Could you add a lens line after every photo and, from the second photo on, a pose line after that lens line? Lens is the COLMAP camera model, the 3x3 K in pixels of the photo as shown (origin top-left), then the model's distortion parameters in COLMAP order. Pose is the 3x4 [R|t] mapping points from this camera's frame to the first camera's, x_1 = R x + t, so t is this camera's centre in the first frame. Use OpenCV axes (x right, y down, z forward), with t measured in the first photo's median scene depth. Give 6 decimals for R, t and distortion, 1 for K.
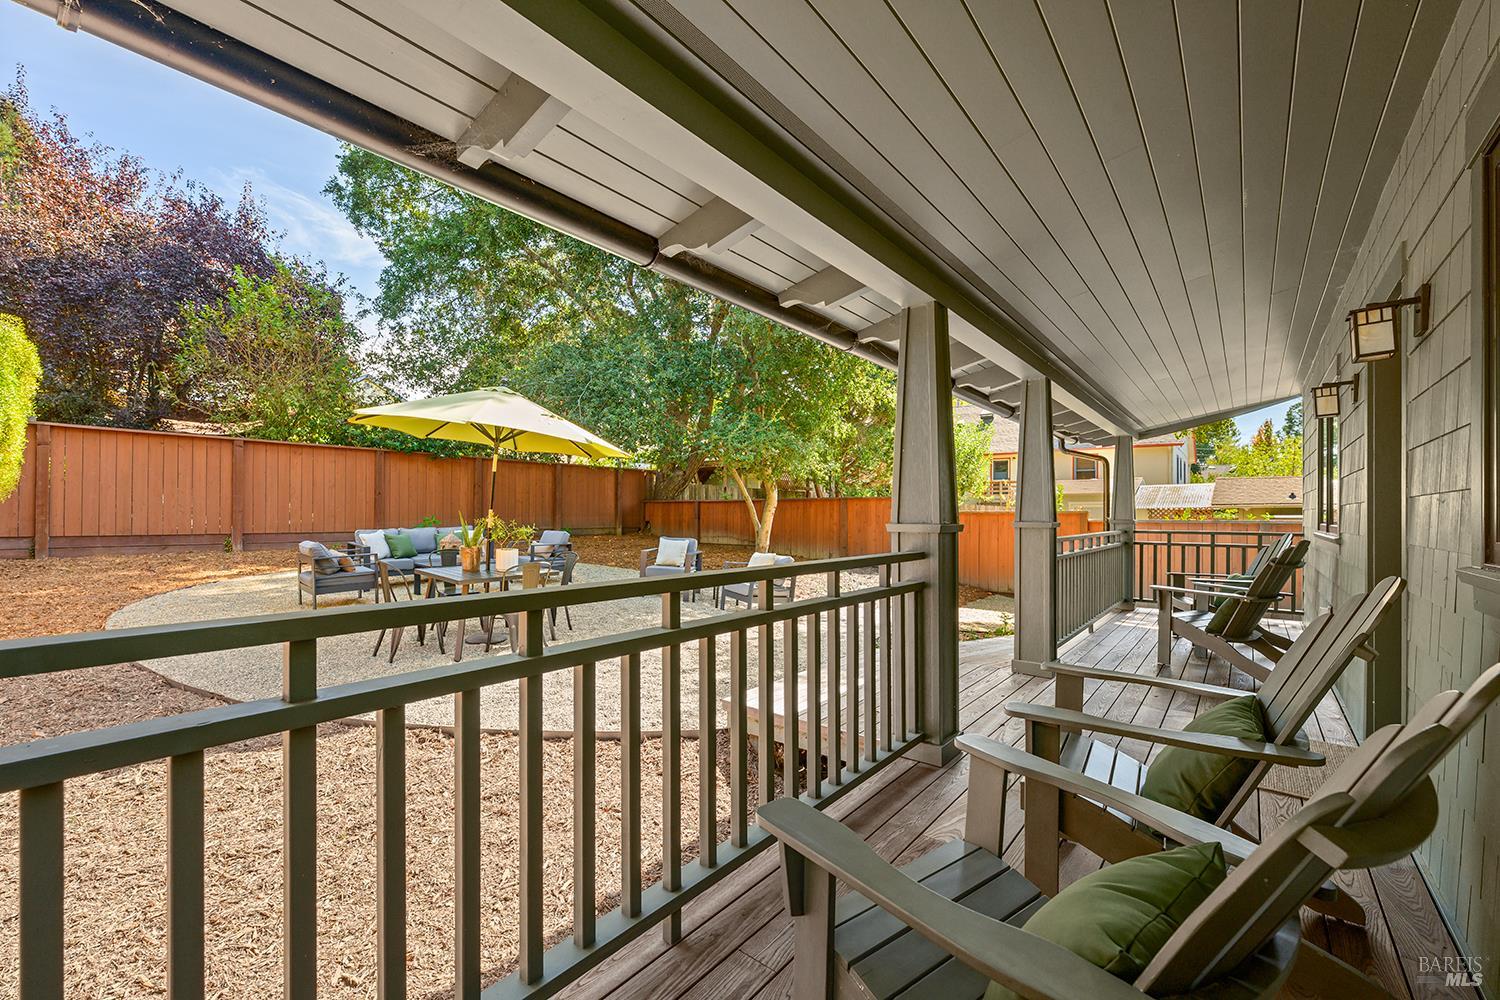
lens RADIAL K [[612.3, 0, 749.9], [0, 612.3, 516.8], [0, 0, 1]] dist [-0.000047, -0.000040]
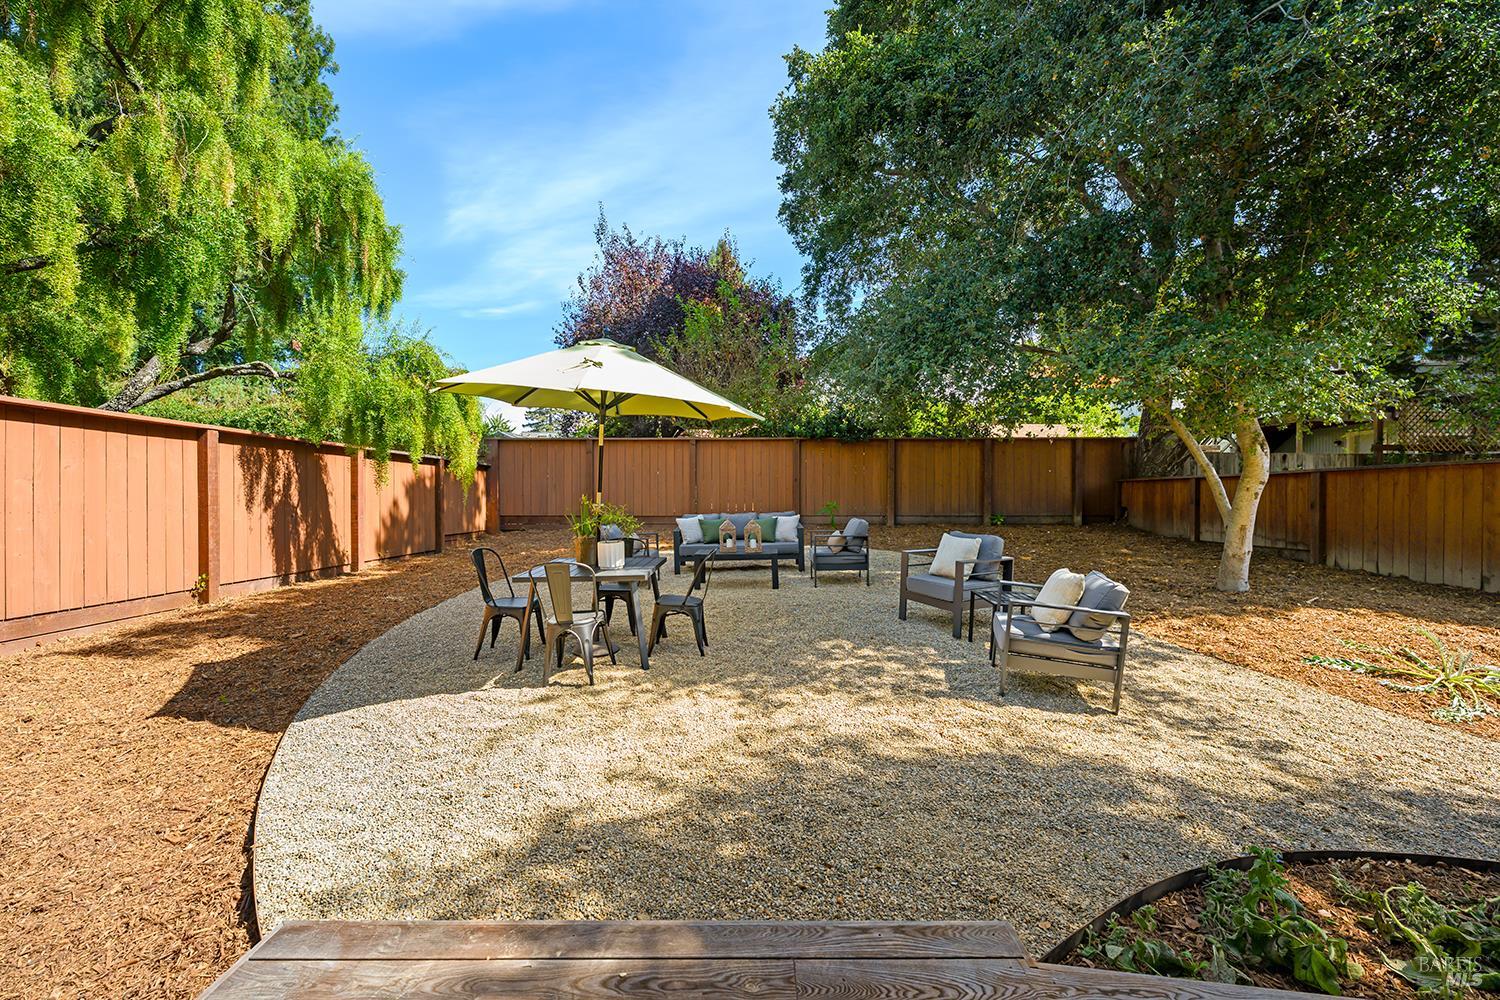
lens RADIAL K [[601.7, 0, 750.0], [0, 601.7, 500.0], [0, 0, 1]] dist [0.000291, 0.000014]
pose [[0.630264, -0.005409, -0.776362, 0.139031], [0.002922, 0.999985, -0.004594, 0.000897], [0.776375, 0.000627, 0.630271, 0.270958]]
